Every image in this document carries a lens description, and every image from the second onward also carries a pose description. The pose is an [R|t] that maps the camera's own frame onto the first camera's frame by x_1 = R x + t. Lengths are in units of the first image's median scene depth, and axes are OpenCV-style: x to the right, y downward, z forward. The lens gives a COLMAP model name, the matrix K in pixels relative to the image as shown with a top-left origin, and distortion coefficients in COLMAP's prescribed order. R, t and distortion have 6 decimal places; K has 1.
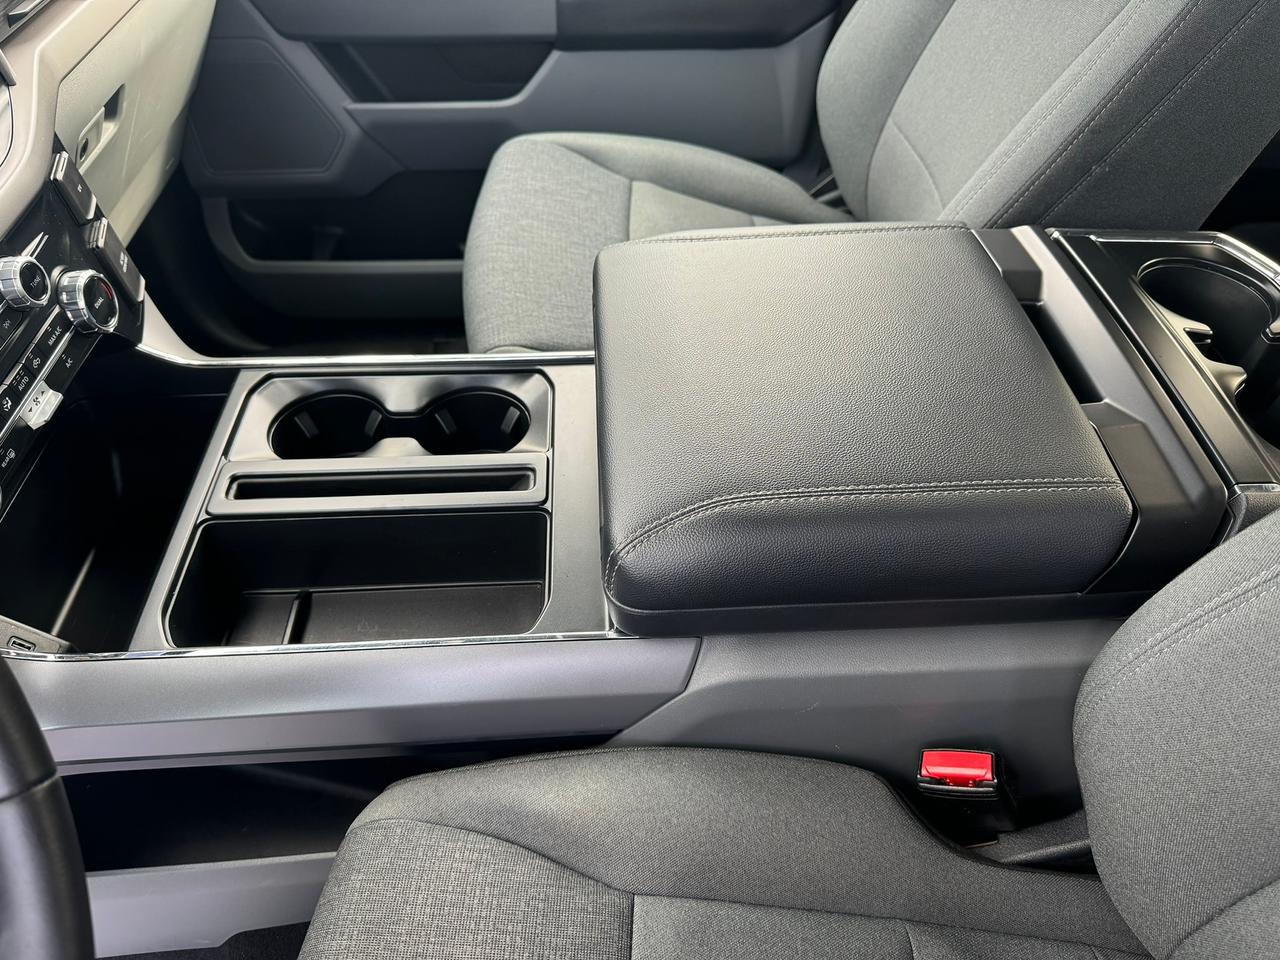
lens RADIAL K [[922.2, 0, 643.0], [0, 922.2, 480.6], [0, 0, 1]] dist [-0.004611, -0.015828]
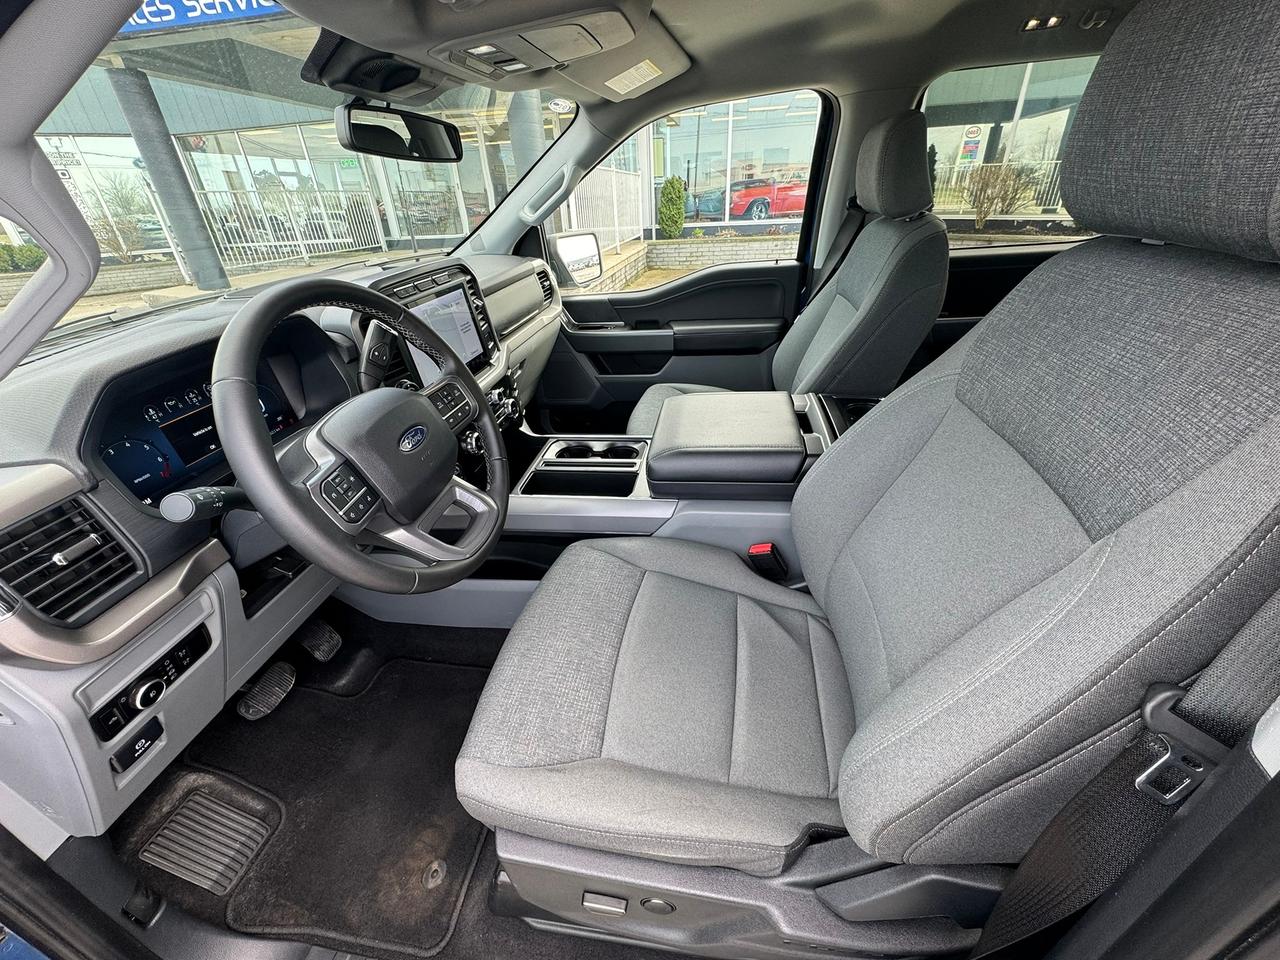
lens RADIAL K [[511.6, 0, 644.0], [0, 511.6, 475.8], [0, 0, 1]] dist [0.000333, 0.000175]
pose [[0.977370, 0.038805, -0.207949, 0.243819], [-0.092200, 0.962889, -0.253661, 0.427553], [0.190388, 0.267094, 0.944676, -0.551849]]
